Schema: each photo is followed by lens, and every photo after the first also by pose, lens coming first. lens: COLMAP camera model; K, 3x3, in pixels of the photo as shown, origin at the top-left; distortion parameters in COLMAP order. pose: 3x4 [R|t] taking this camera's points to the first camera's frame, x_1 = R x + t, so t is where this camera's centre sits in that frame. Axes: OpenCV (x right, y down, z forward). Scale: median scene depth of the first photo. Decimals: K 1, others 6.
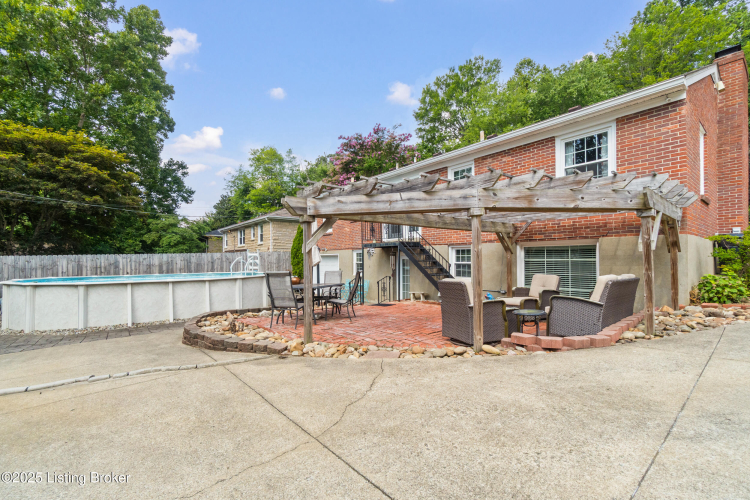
lens RADIAL K [[330.5, 0, 376.8], [0, 330.5, 253.2], [0, 0, 1]] dist [-0.002360, -0.000399]
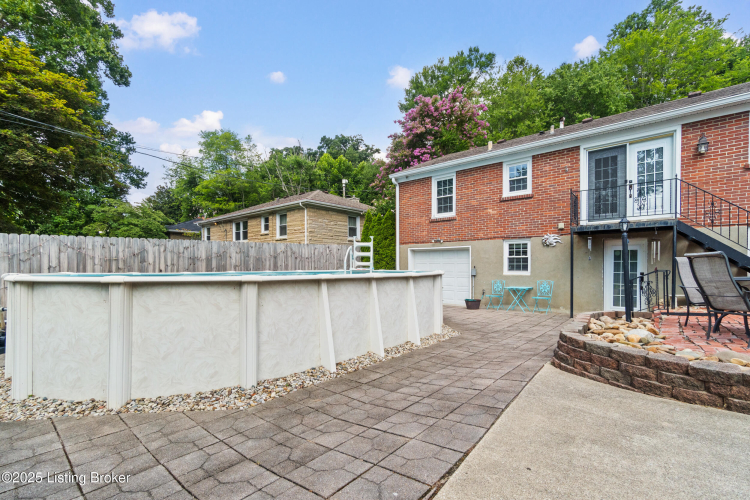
lens RADIAL K [[330.5, 0, 354.6], [0, 330.5, 271.2], [0, 0, 1]] dist [-0.002360, -0.000399]
pose [[0.981267, 0.002550, 0.192635, -0.236873], [-0.007077, 0.999715, 0.022813, 0.020199], [-0.192522, -0.023749, 0.981005, 0.157357]]
